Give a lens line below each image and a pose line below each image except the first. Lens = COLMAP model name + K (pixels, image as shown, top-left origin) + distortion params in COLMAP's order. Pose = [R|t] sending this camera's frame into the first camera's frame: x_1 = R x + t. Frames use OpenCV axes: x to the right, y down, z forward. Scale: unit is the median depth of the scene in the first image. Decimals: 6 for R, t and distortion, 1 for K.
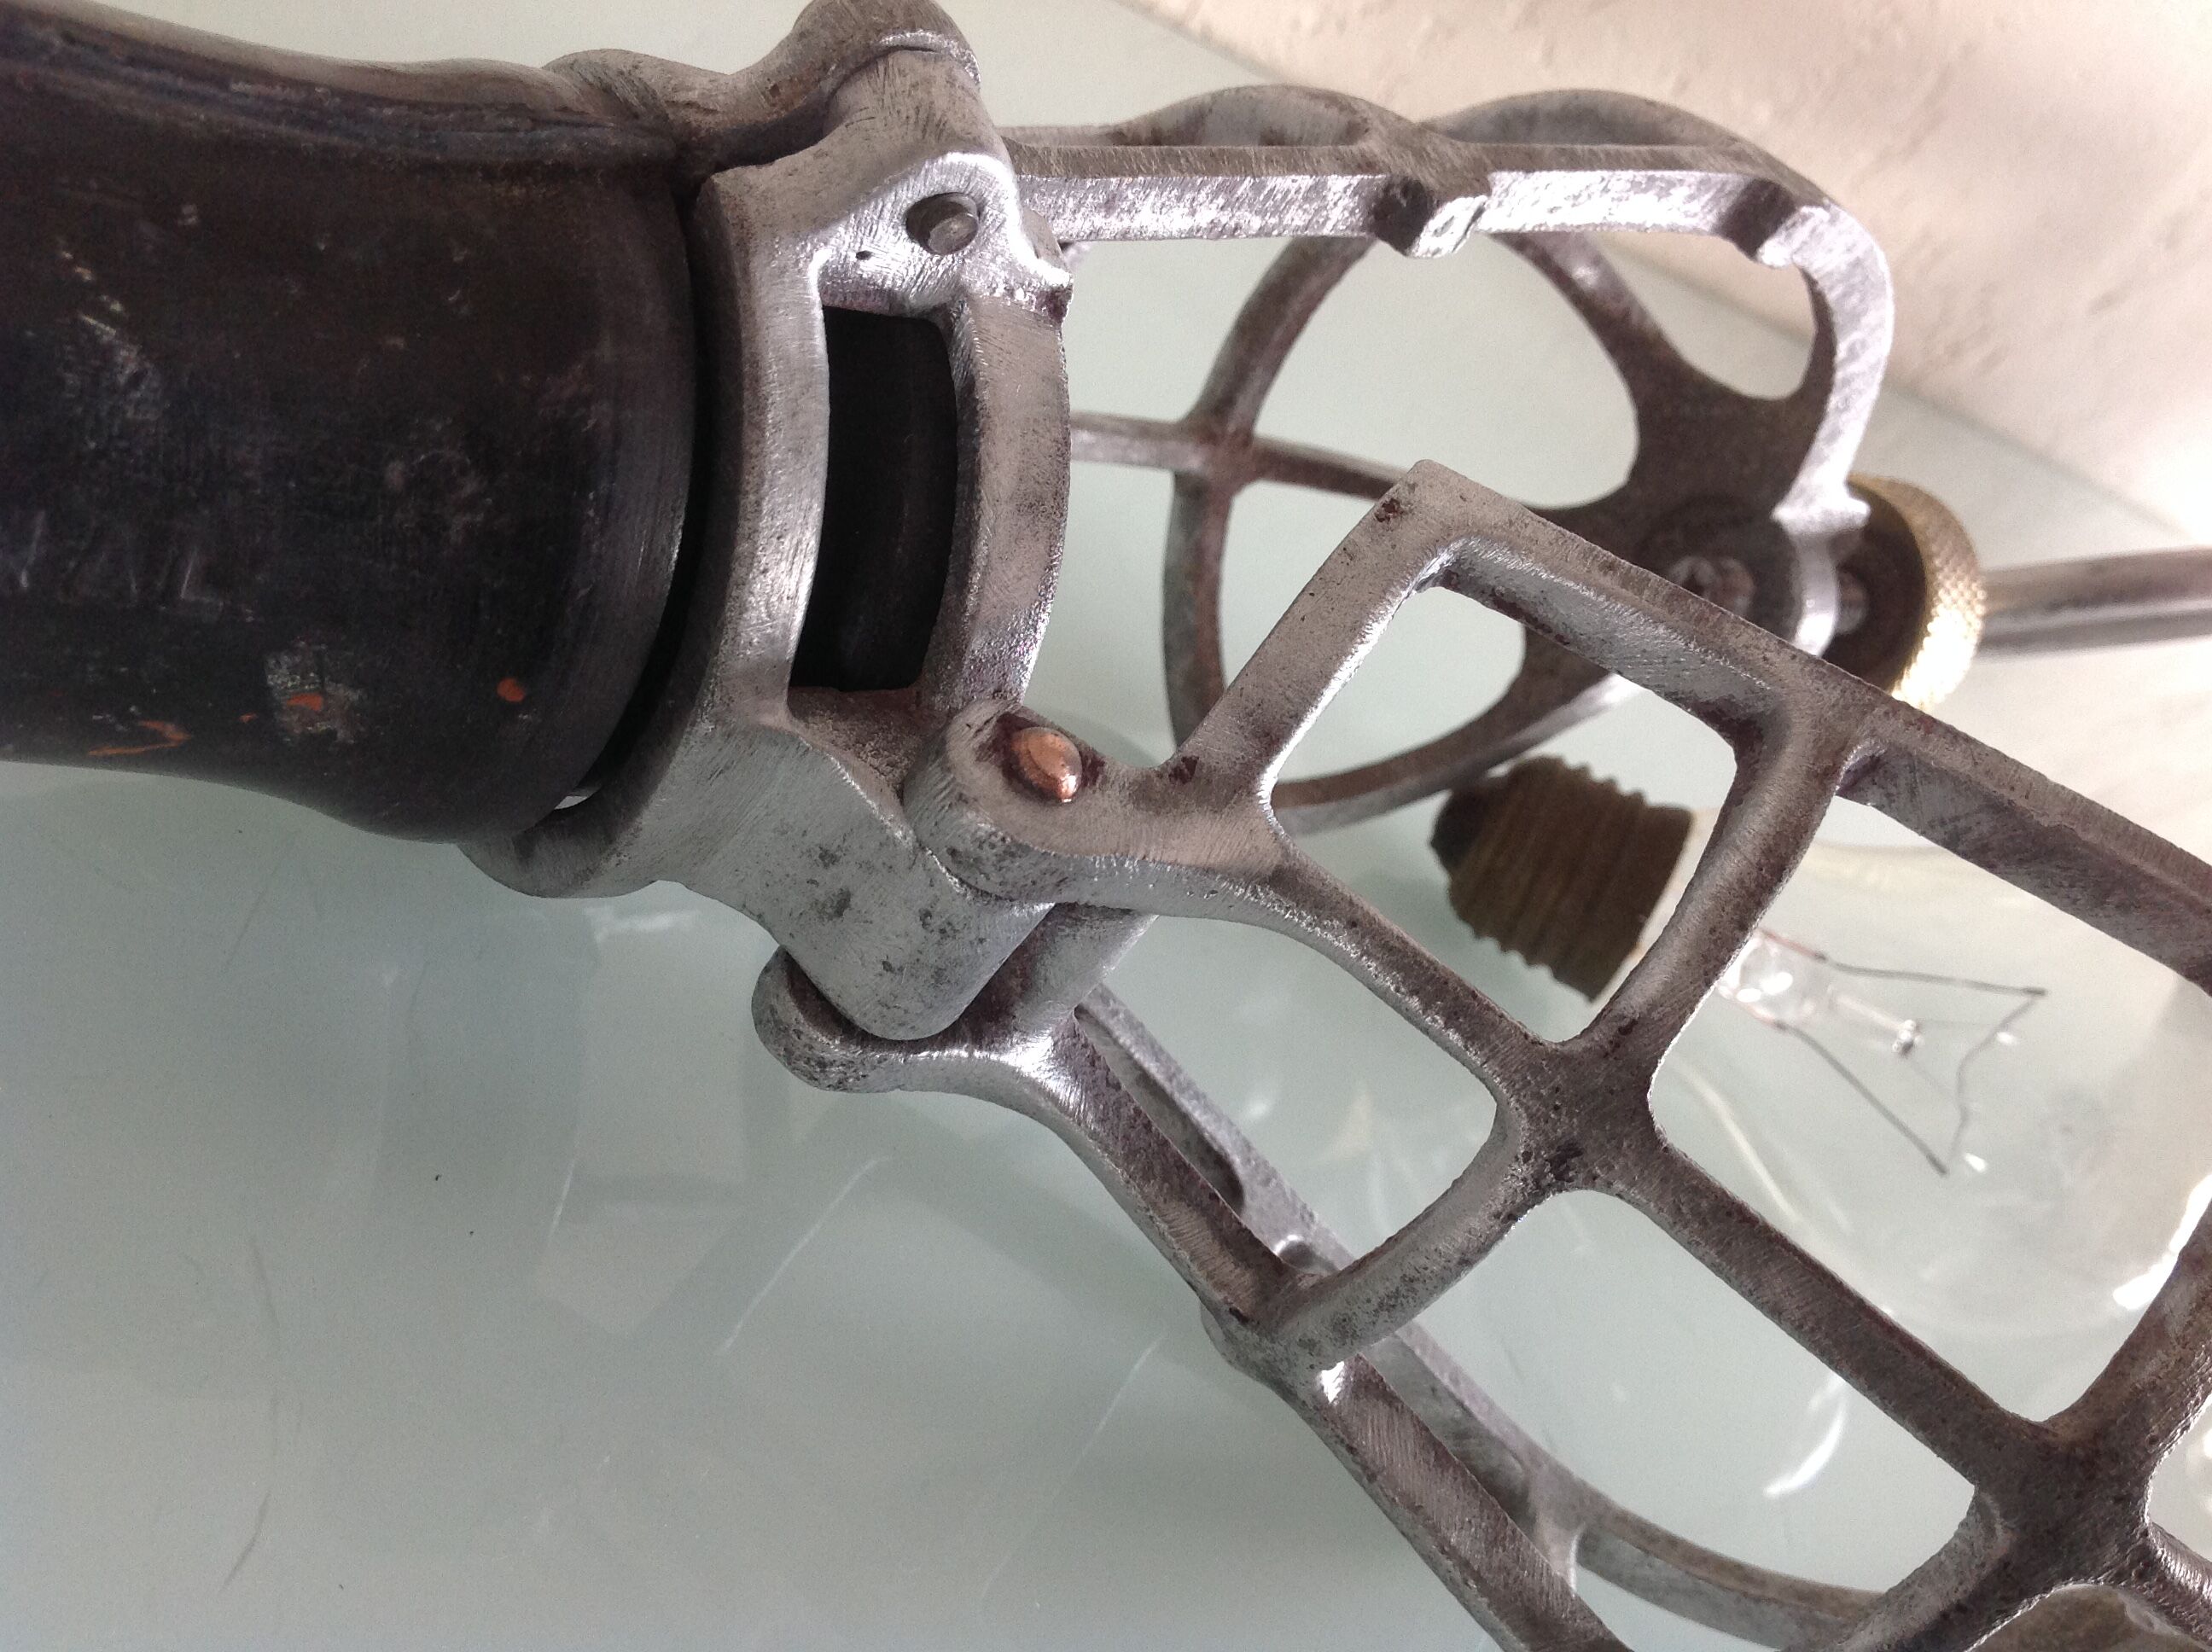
lens RADIAL K [[2213.2, 0, 1104.3], [0, 2213.2, 817.2], [0, 0, 1]] dist [0.017947, 0.000000]
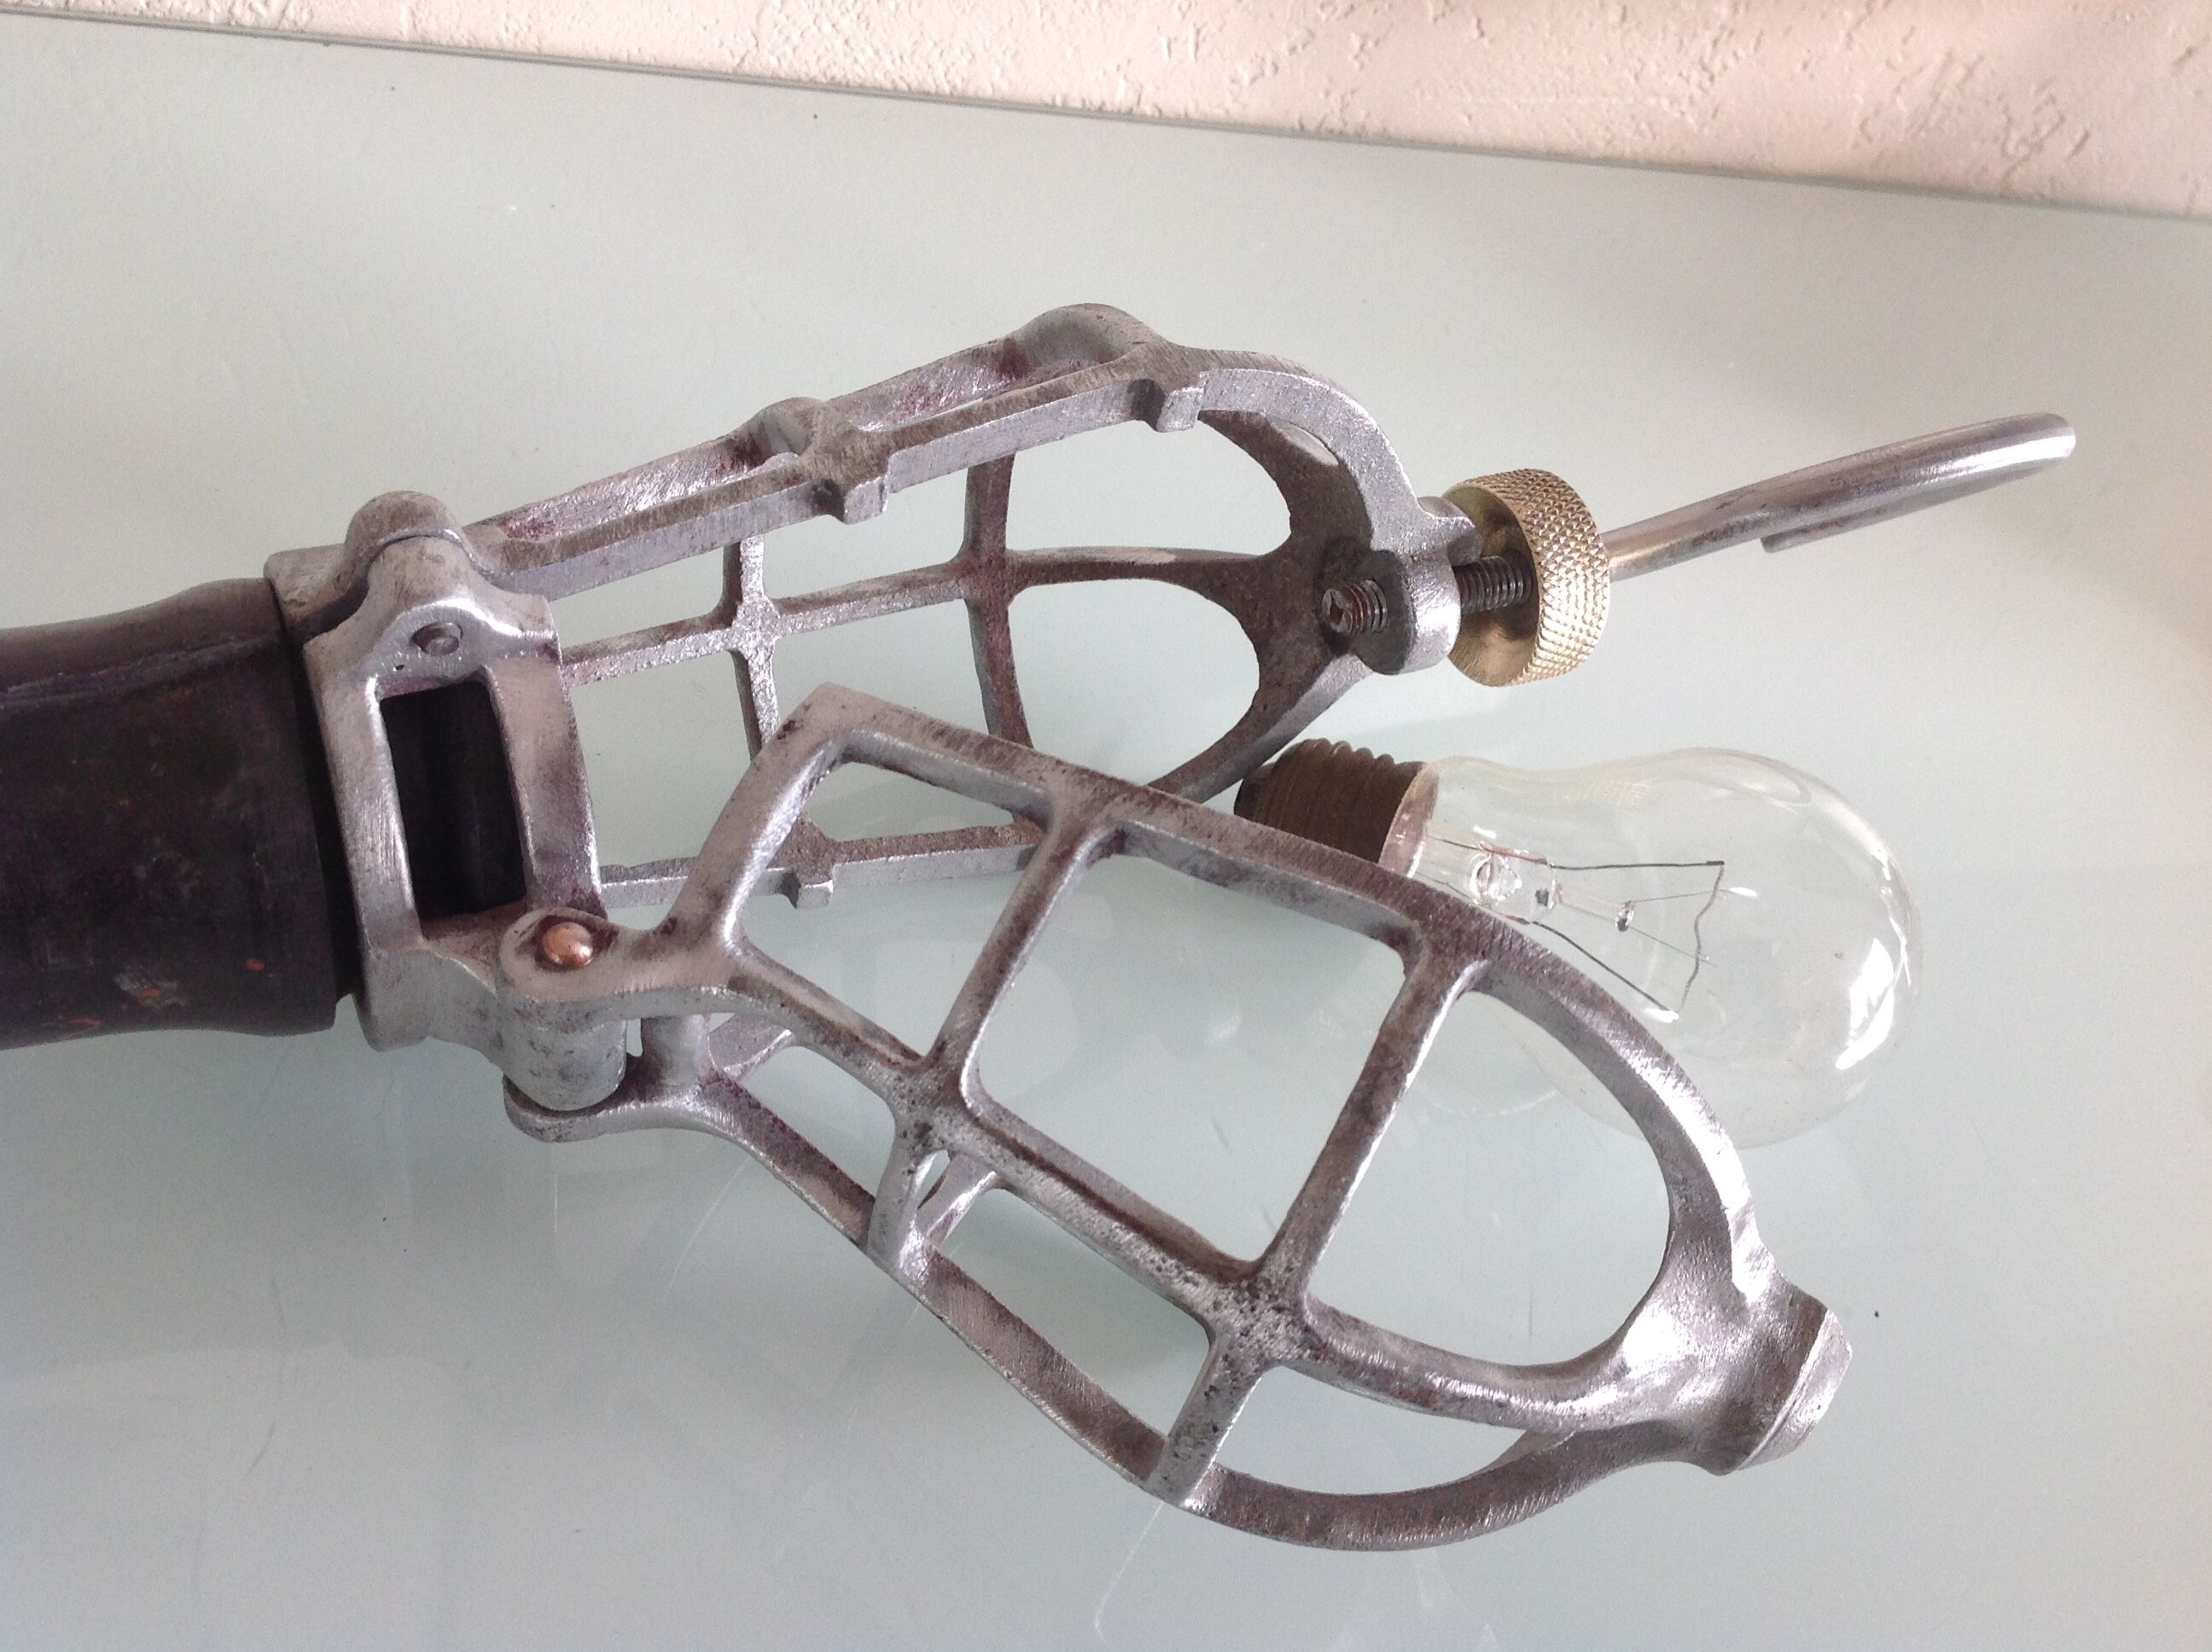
lens RADIAL K [[2149.3, 0, 1071.9], [0, 2149.3, 820.7], [0, 0, 1]] dist [0.006917, 0.000000]
pose [[0.944352, -0.174909, -0.278577, 0.788237], [0.191429, 0.980951, 0.033020, -0.095714], [0.267495, -0.084510, 0.959846, -0.421673]]
